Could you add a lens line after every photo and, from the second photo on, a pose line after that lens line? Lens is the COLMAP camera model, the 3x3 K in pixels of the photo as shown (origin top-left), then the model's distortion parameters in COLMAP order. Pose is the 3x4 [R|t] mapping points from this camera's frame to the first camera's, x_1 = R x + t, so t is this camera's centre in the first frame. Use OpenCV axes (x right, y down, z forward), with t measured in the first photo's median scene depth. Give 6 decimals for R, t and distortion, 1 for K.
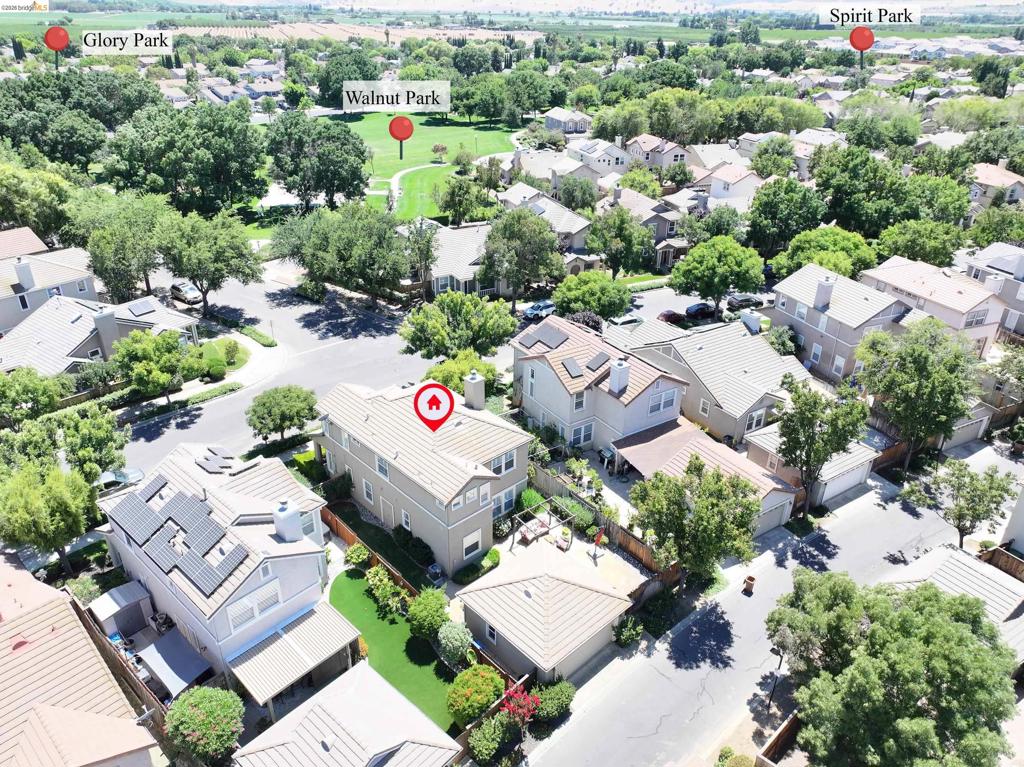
lens RADIAL K [[761.9, 0, 512.0], [0, 761.9, 383.5], [0, 0, 1]] dist [0.003561, 0.012998]
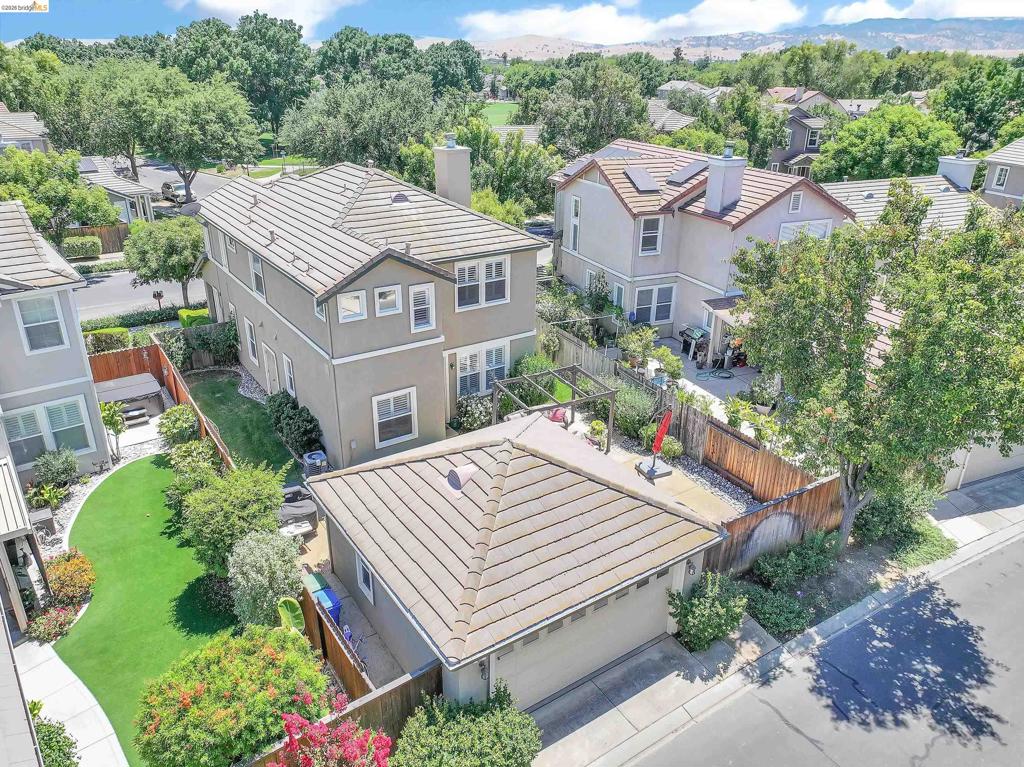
lens RADIAL K [[761.9, 0, 512.0], [0, 761.9, 383.5], [0, 0, 1]] dist [0.003561, 0.012998]
pose [[0.987541, 0.060224, -0.145384, 0.086036], [-0.071982, 0.994428, -0.077014, 0.207454], [0.139935, 0.086520, 0.986373, 0.493776]]
